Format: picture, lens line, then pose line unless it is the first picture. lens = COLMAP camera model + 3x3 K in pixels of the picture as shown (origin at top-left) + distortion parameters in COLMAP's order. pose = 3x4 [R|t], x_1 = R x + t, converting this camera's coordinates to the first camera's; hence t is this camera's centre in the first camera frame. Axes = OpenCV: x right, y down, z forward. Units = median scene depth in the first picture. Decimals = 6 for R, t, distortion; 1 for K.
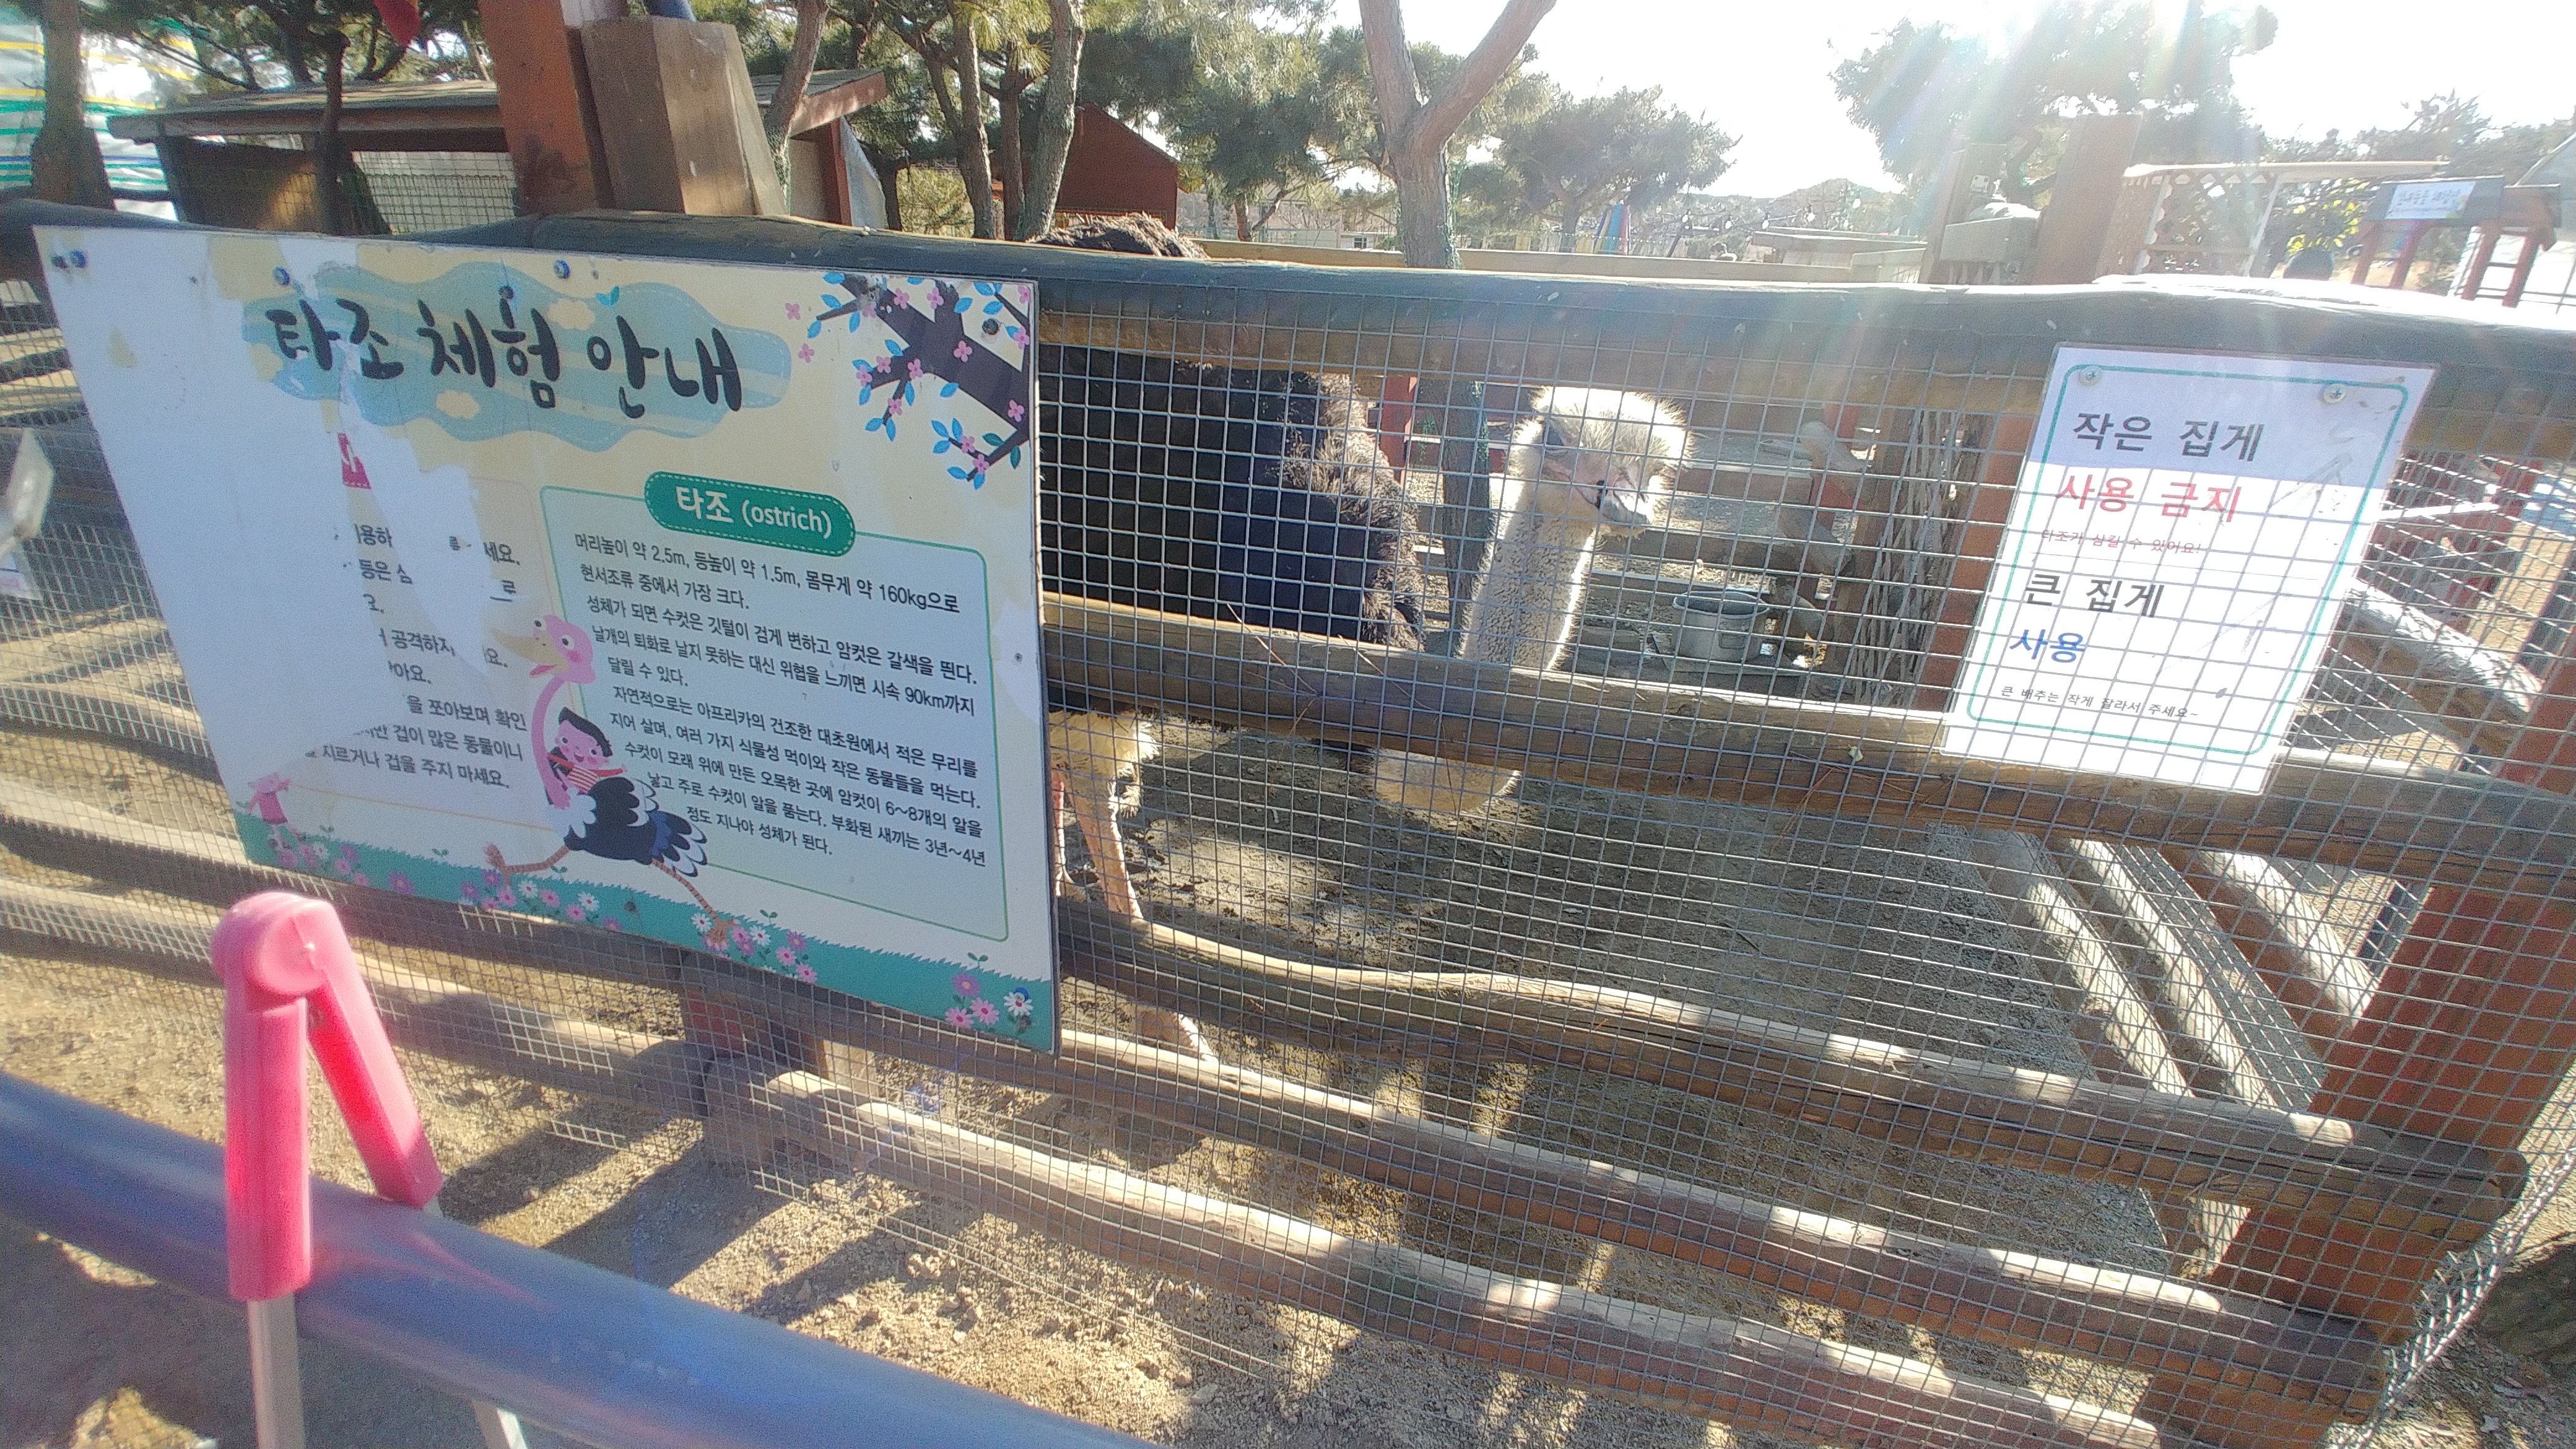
lens RADIAL K [[1115.8, 0, 1285.2], [0, 1115.8, 690.2], [0, 0, 1]] dist [-0.044346, 0.016588]
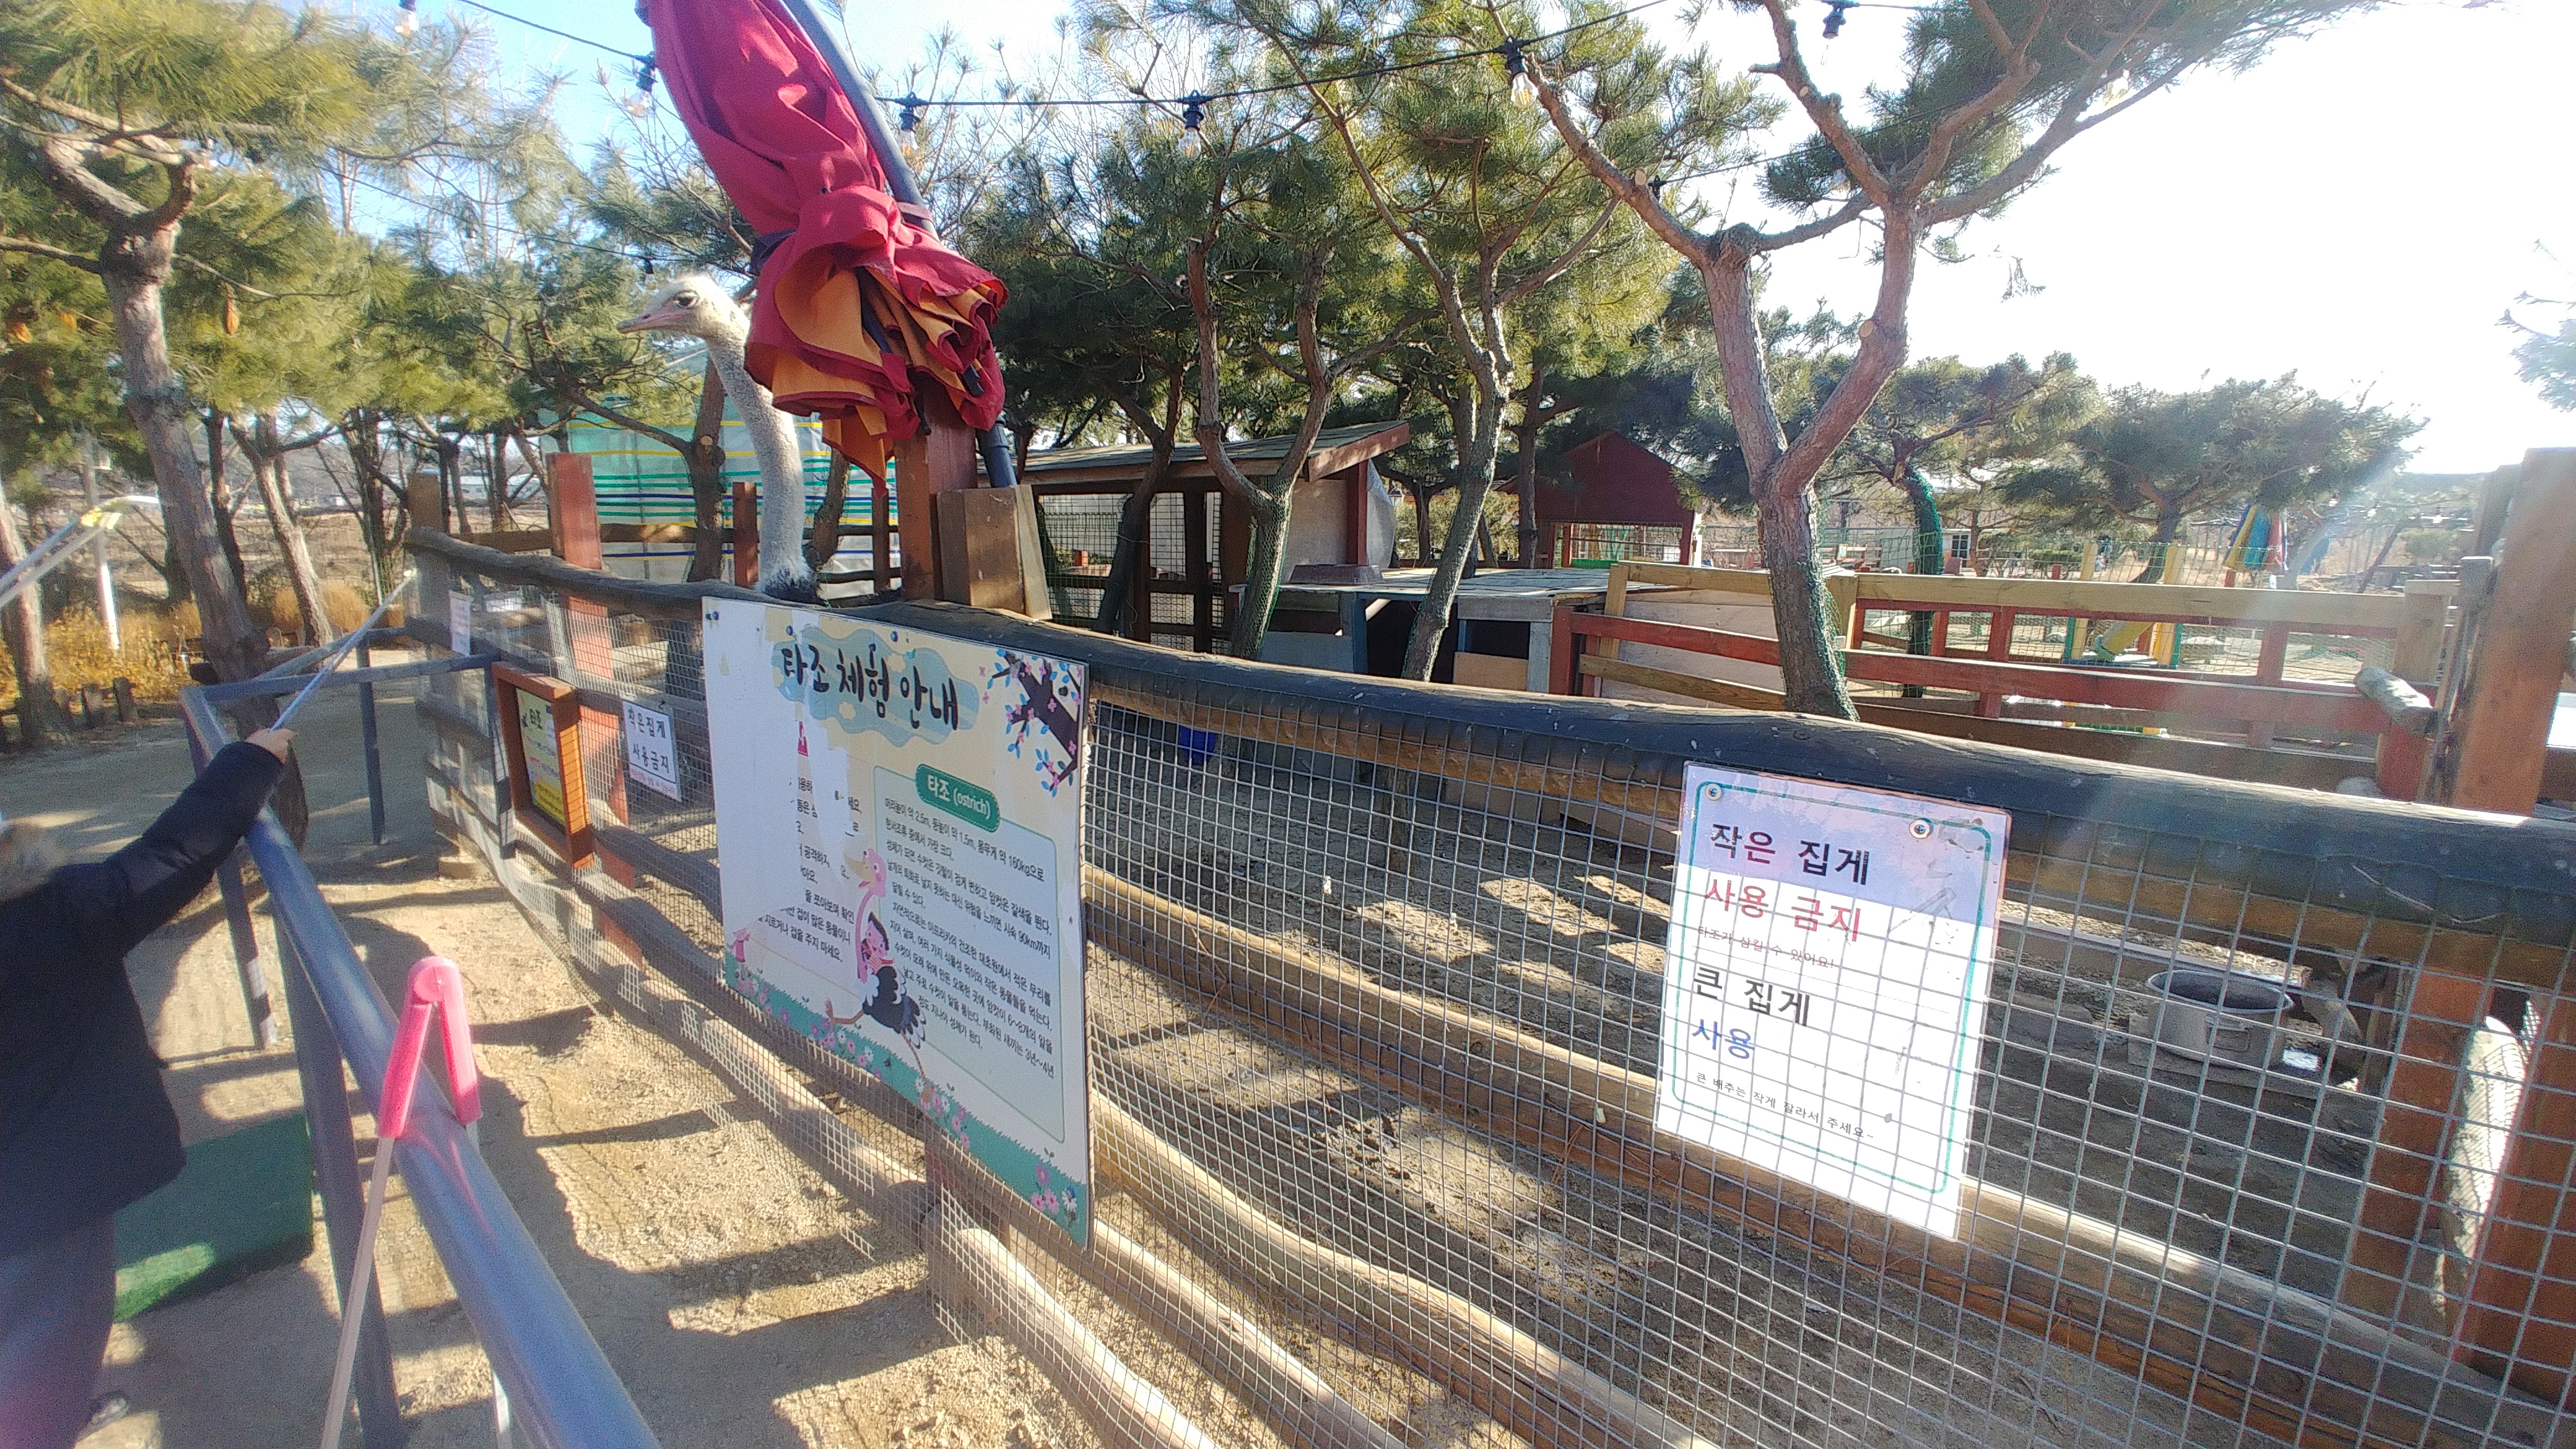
lens RADIAL K [[1115.8, 0, 1285.2], [0, 1115.8, 690.2], [0, 0, 1]] dist [-0.044346, 0.016588]
pose [[0.886293, 0.046112, -0.460825, 0.598403], [-0.160569, 0.963908, -0.212366, -0.052815], [0.434400, 0.262213, 0.861708, -0.136623]]
